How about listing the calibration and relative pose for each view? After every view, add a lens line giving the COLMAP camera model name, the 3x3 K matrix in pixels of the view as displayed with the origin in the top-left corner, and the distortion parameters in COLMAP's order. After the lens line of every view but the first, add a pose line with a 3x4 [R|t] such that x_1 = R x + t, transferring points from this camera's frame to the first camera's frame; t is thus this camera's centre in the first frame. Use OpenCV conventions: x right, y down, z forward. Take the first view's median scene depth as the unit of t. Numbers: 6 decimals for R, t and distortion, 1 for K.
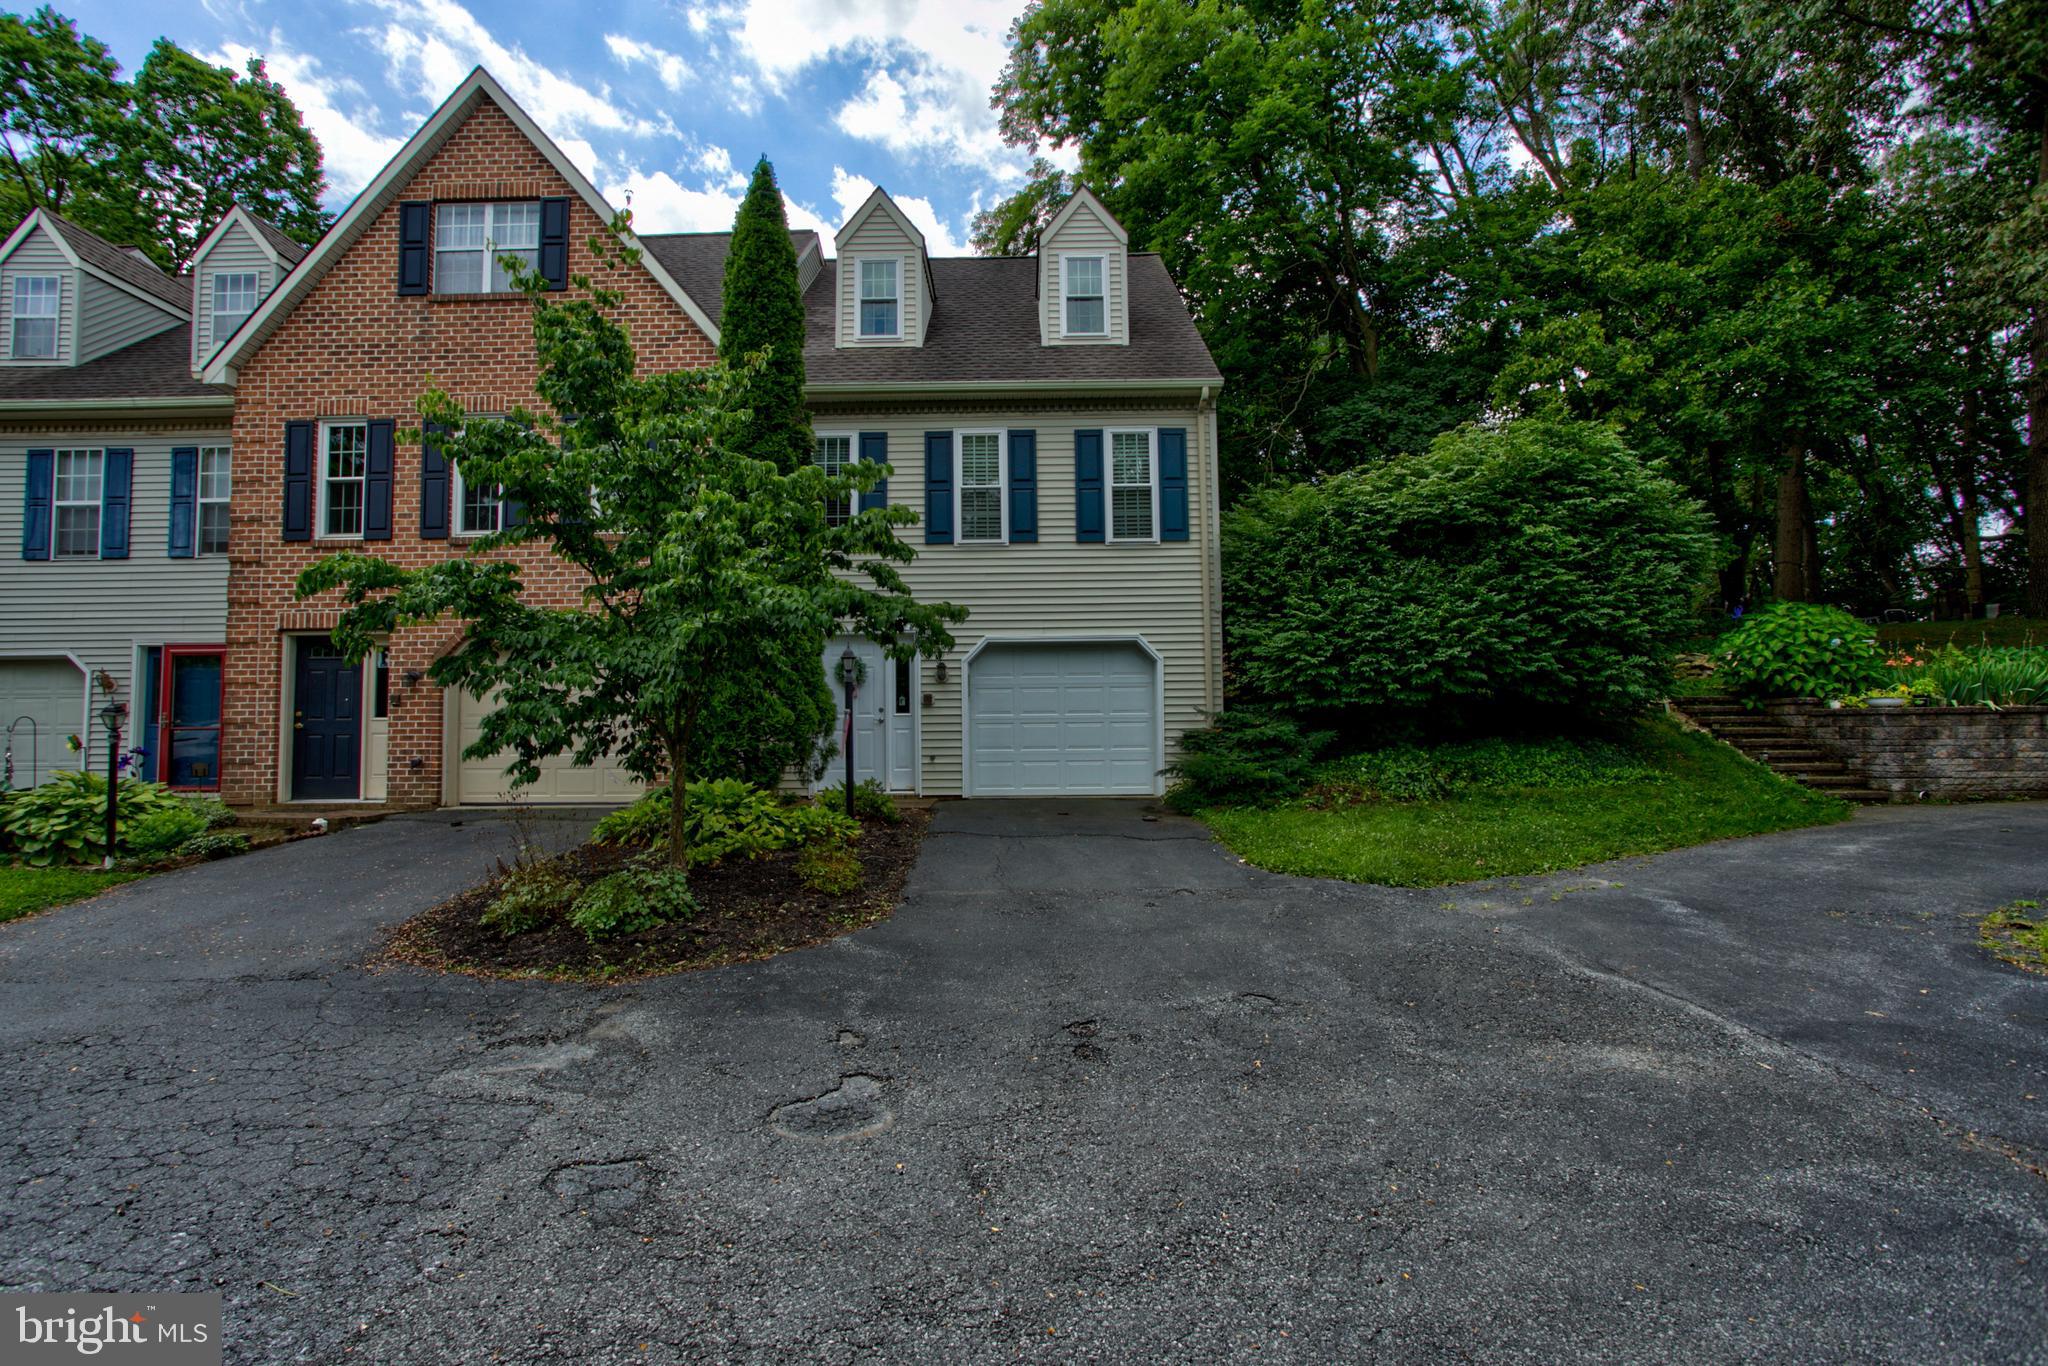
lens RADIAL K [[995.8, 0, 1001.6], [0, 995.8, 681.9], [0, 0, 1]] dist [-0.041005, 0.022056]
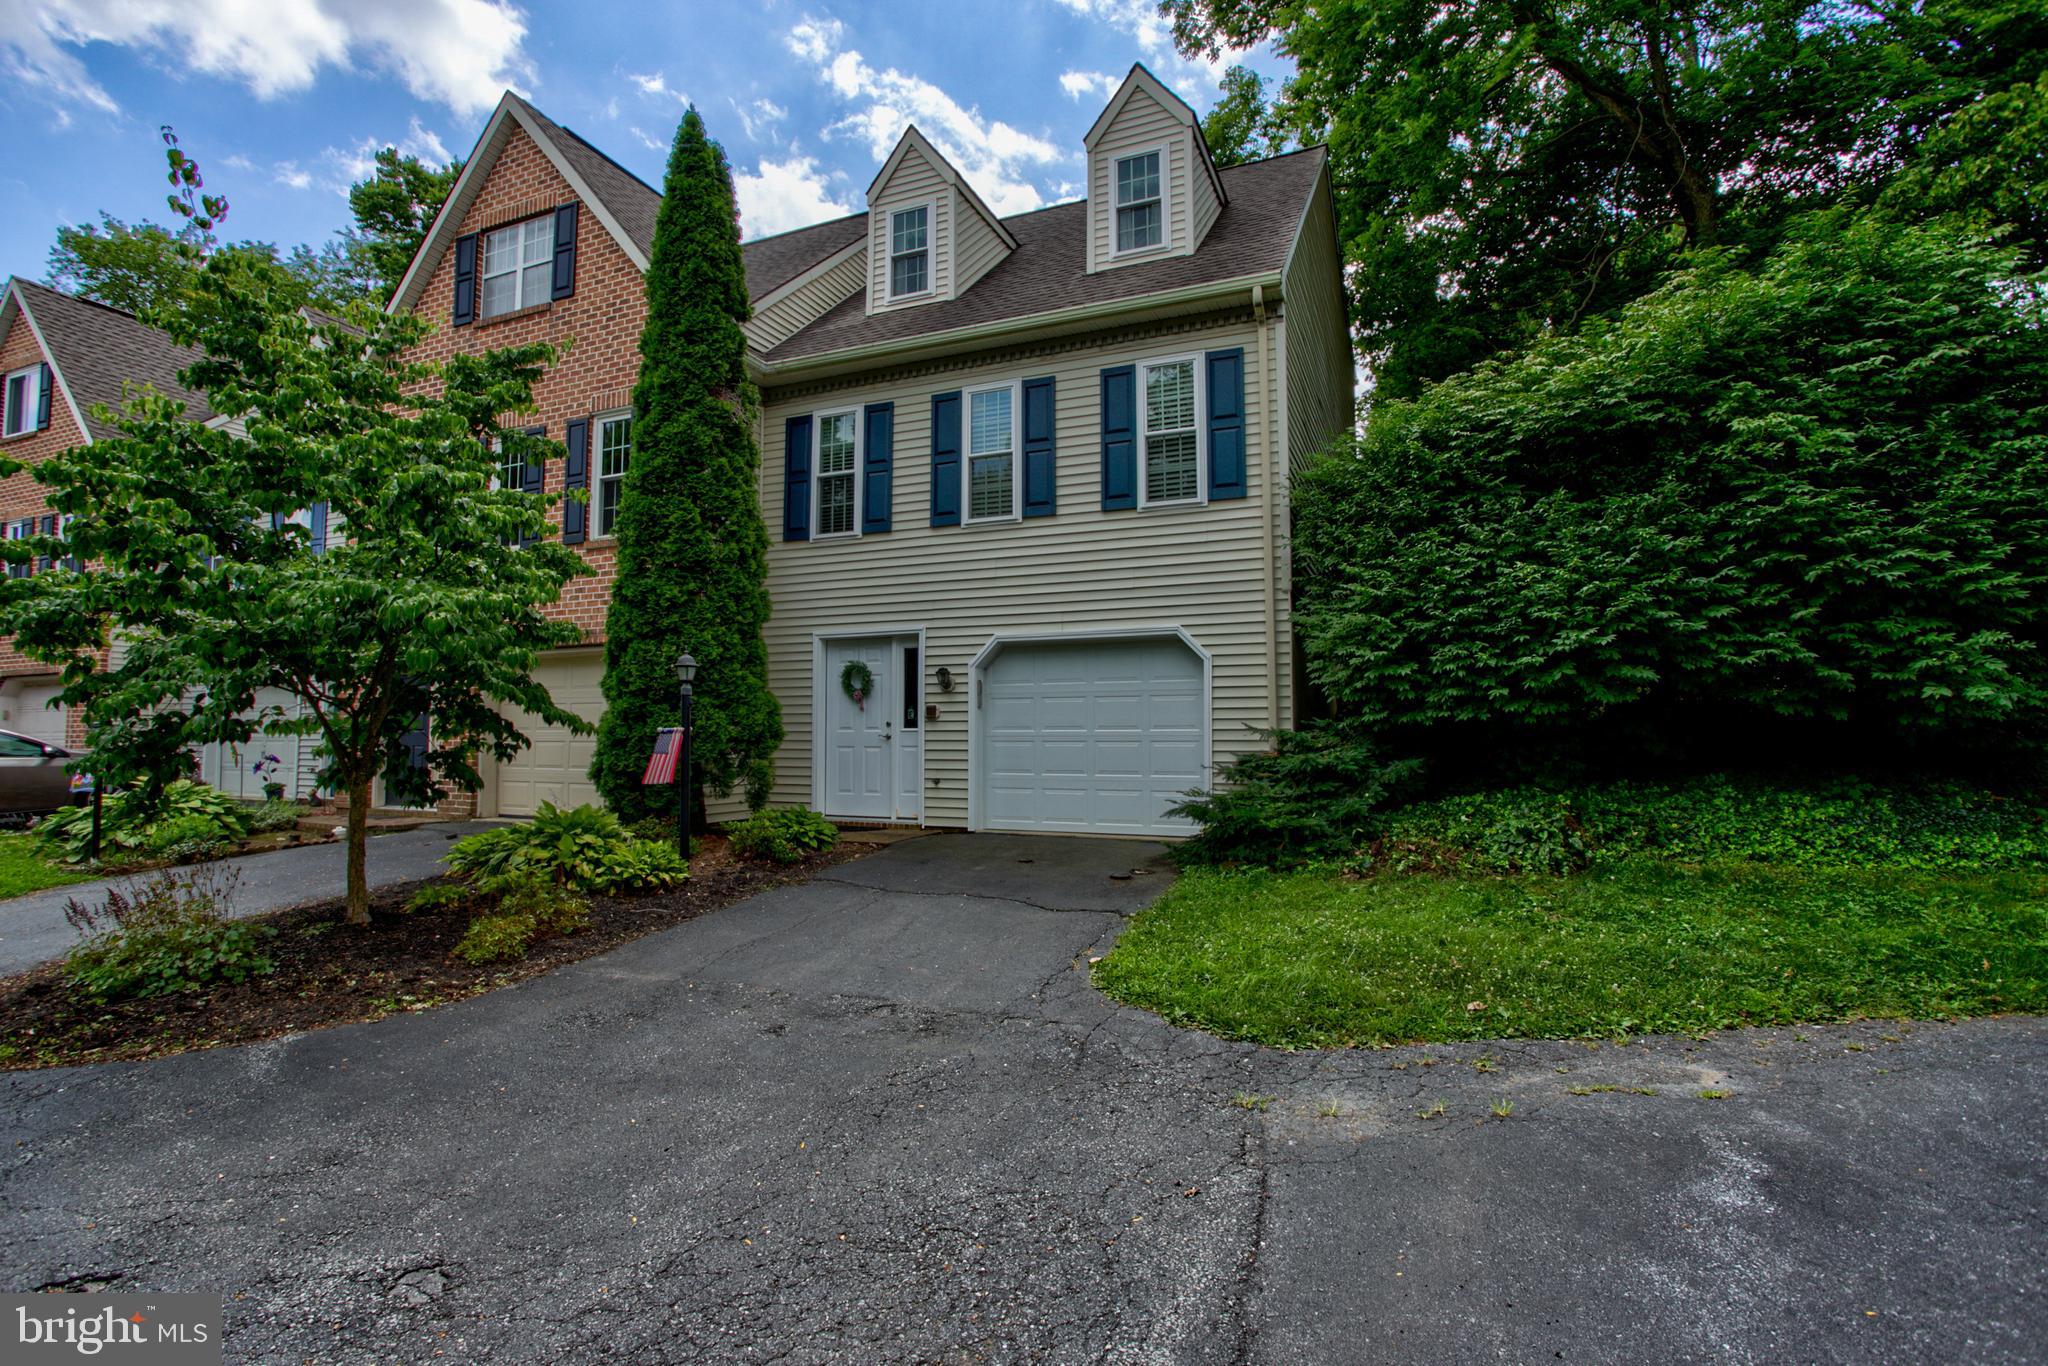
lens RADIAL K [[995.8, 0, 978.0], [0, 995.8, 681.2], [0, 0, 1]] dist [-0.041005, 0.022056]
pose [[0.920759, -0.013074, -0.389913, 0.303591], [0.010773, 0.999909, -0.008087, -0.001066], [0.389984, 0.003245, 0.920816, 0.251417]]
